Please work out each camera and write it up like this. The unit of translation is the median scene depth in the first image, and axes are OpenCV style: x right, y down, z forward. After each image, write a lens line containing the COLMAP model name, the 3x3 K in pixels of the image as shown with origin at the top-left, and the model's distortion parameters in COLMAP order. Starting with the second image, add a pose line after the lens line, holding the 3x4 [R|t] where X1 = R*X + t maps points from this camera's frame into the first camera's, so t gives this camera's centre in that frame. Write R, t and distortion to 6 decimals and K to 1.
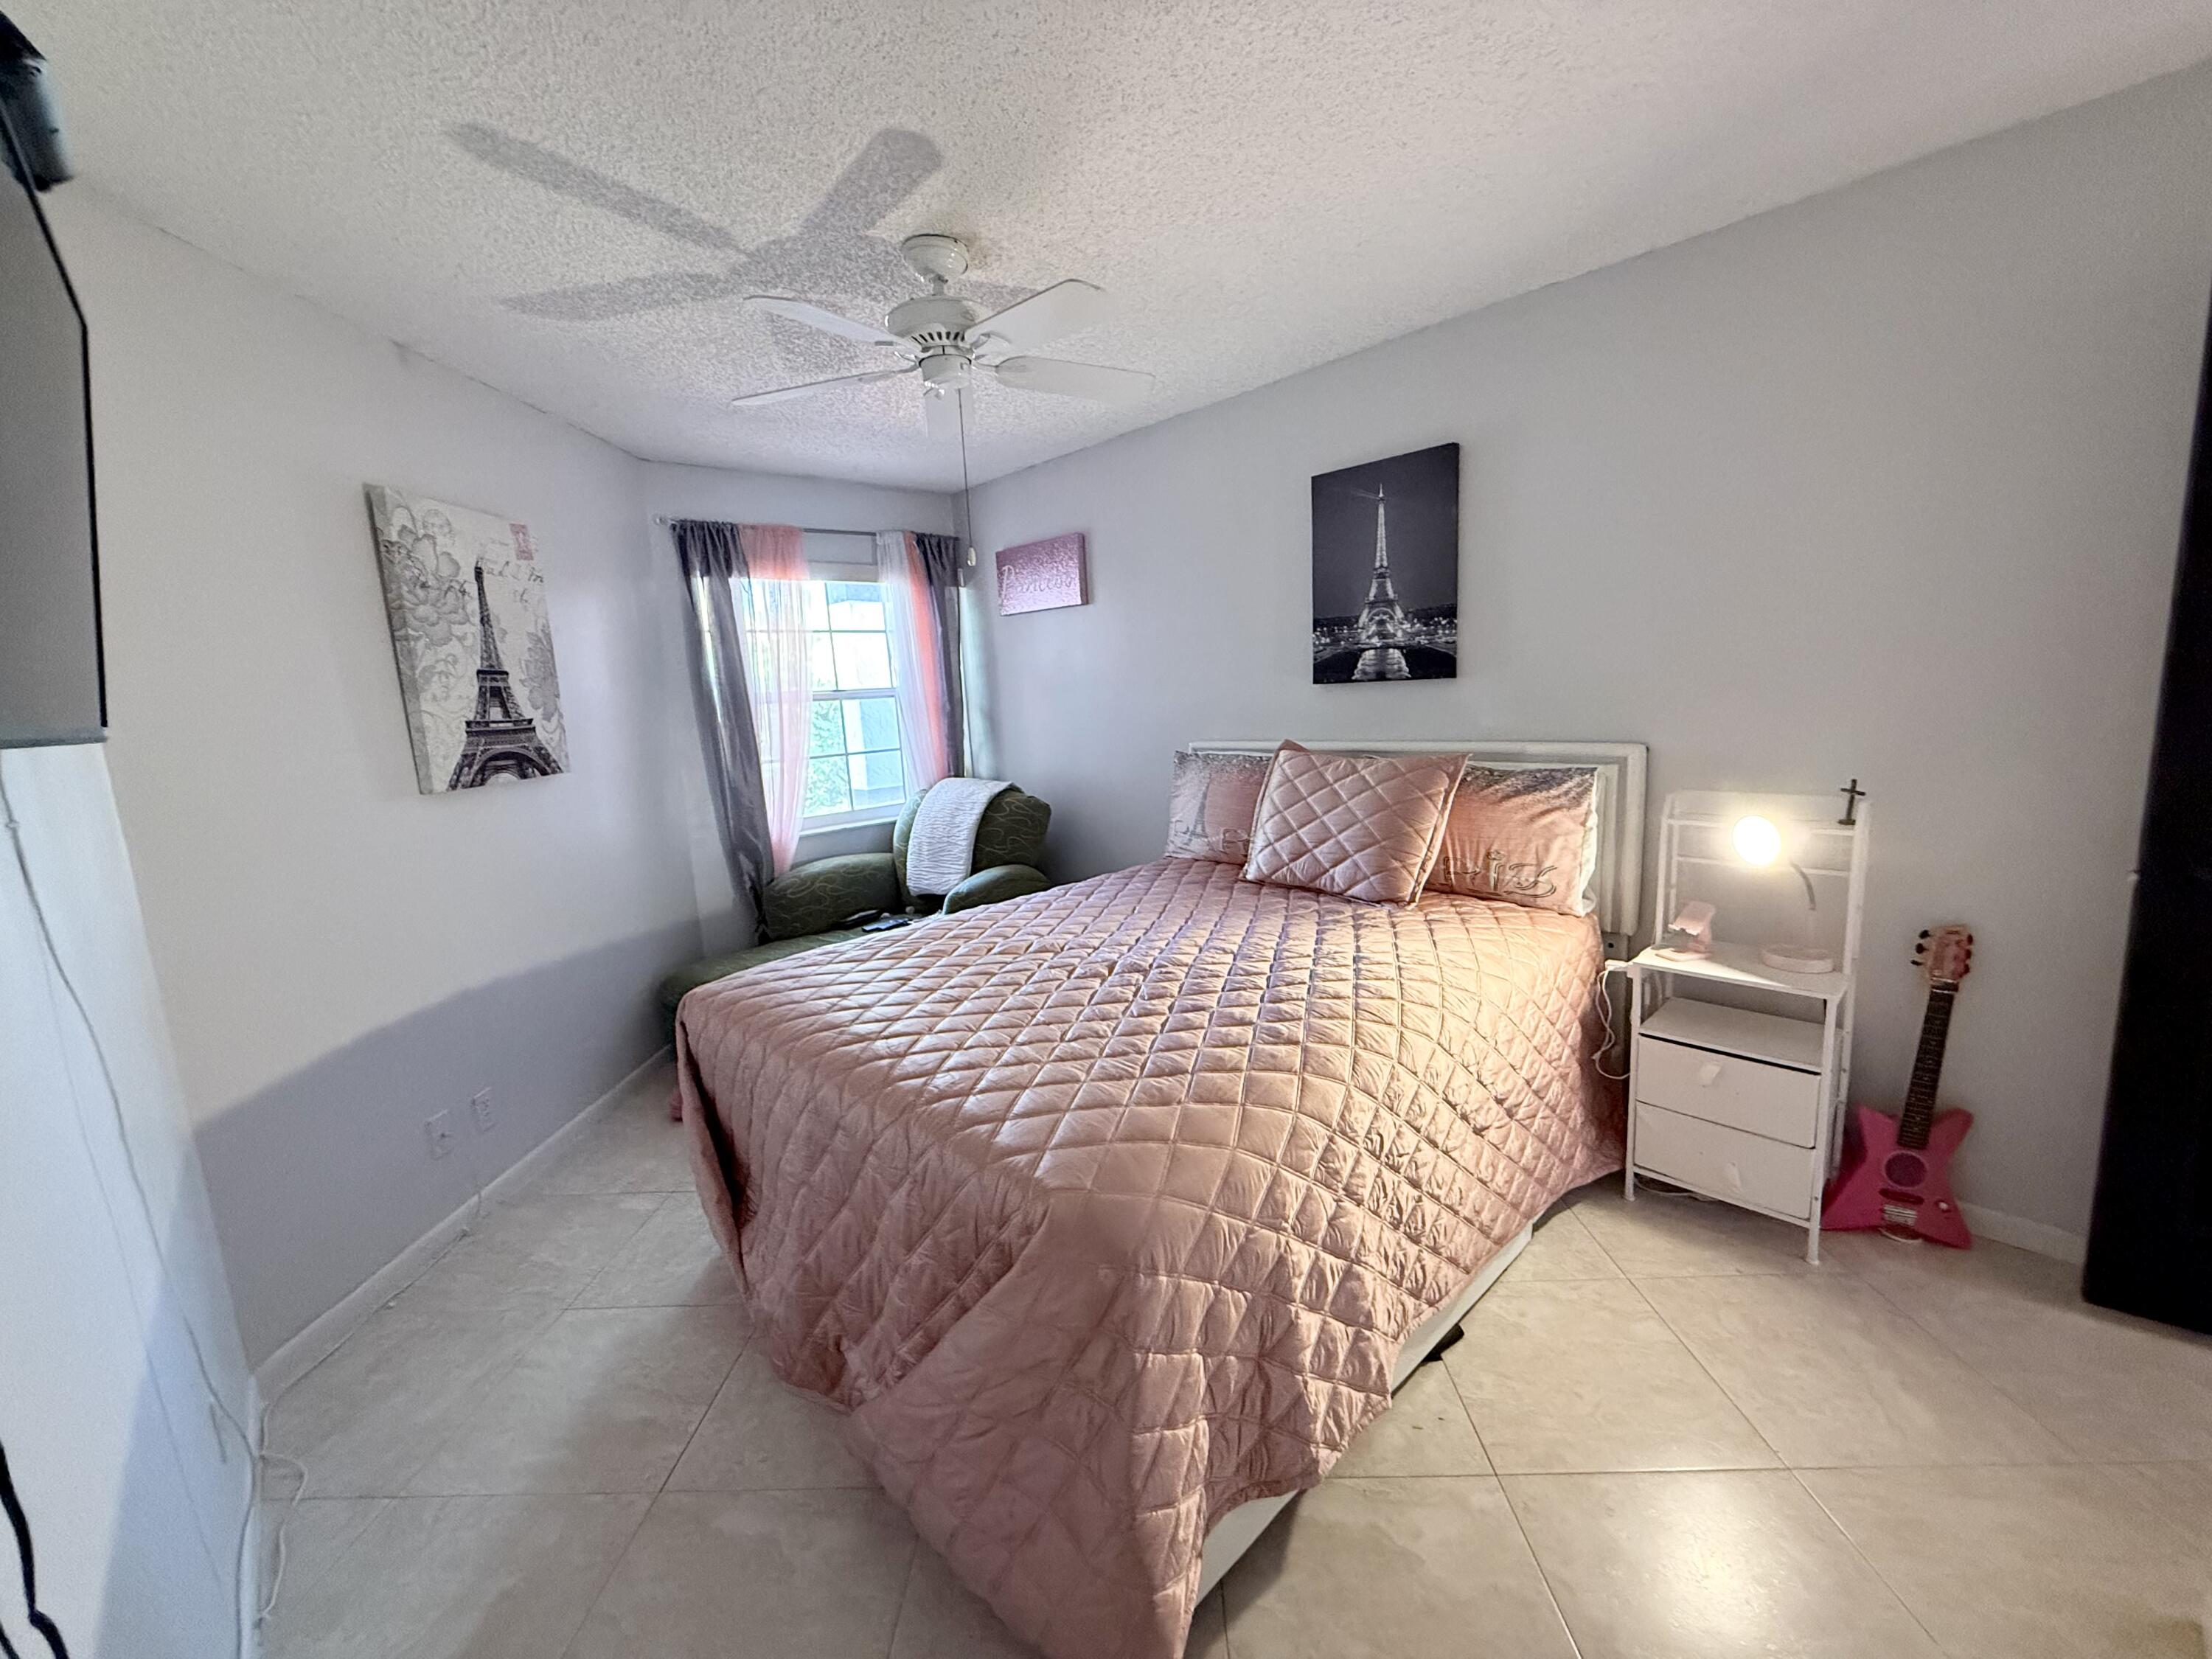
lens RADIAL K [[883.8, 0, 1108.1], [0, 883.8, 826.5], [0, 0, 1]] dist [-0.002623, -0.000057]
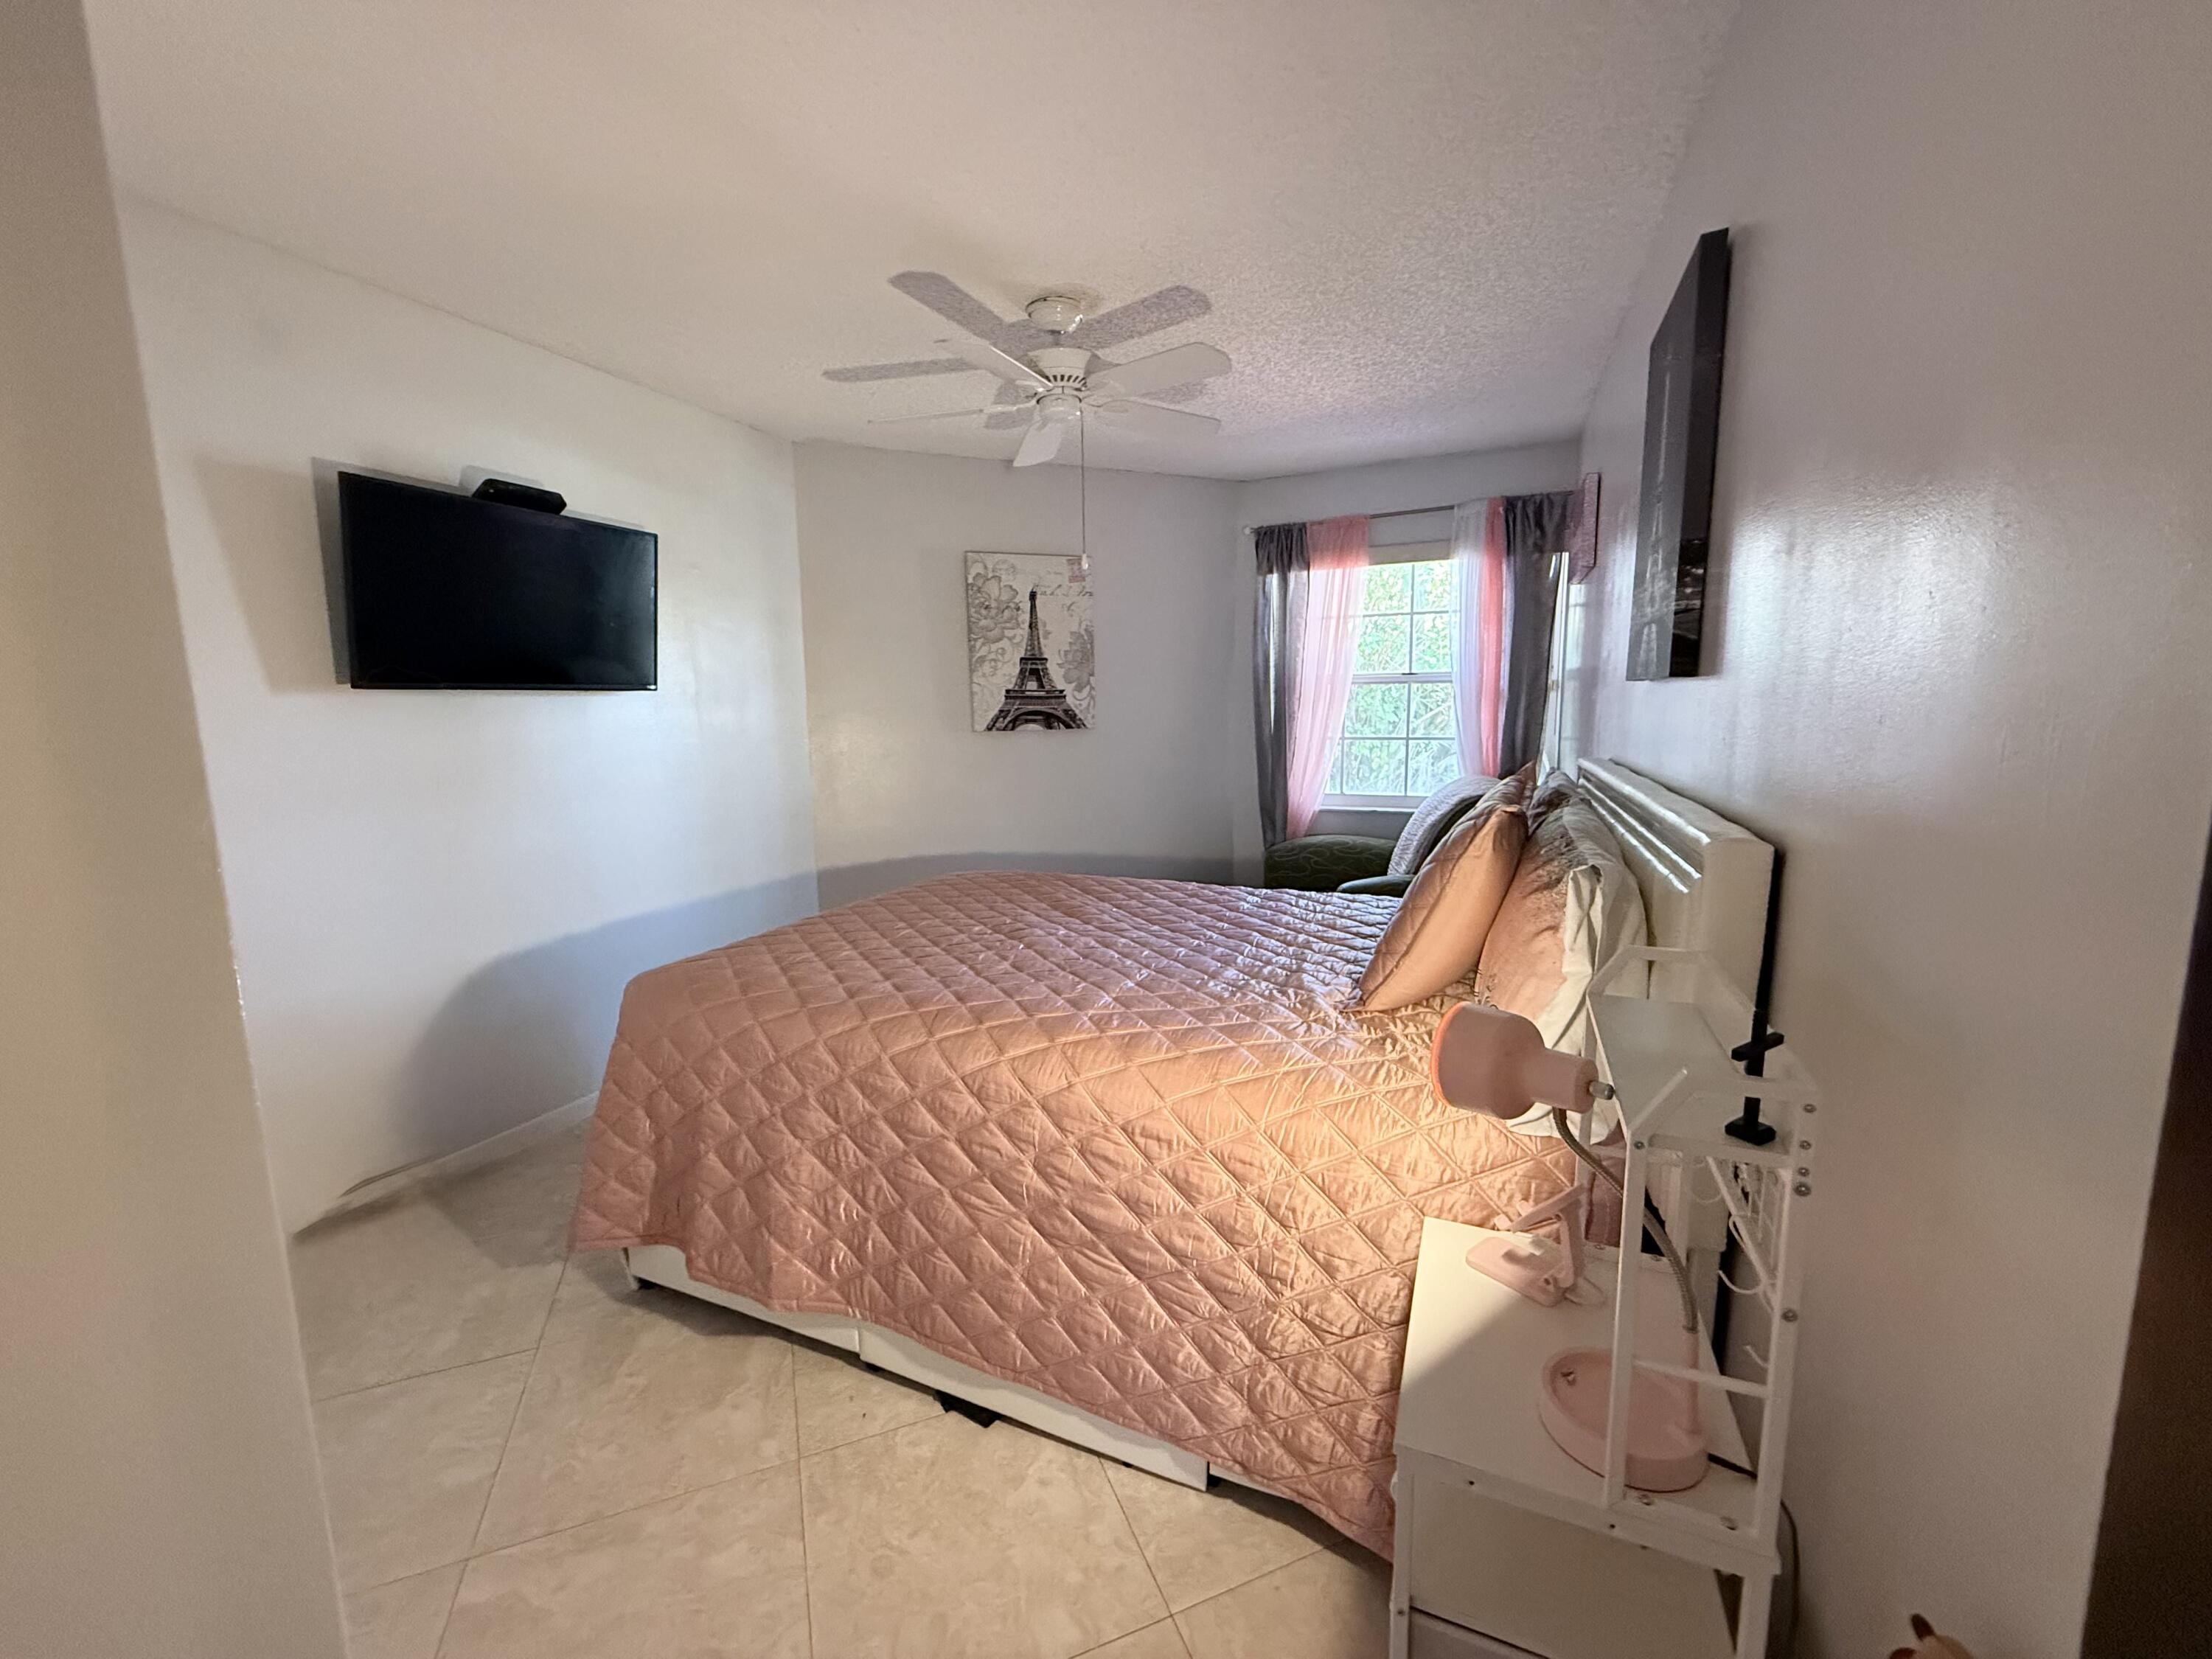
lens RADIAL K [[883.8, 0, 1108.7], [0, 883.8, 837.6], [0, 0, 1]] dist [-0.002623, -0.000057]
pose [[0.388386, 0.189475, -0.901807, 0.879715], [-0.151472, 0.978448, 0.140343, -0.112050], [0.908962, 0.082091, 0.408716, 0.541263]]
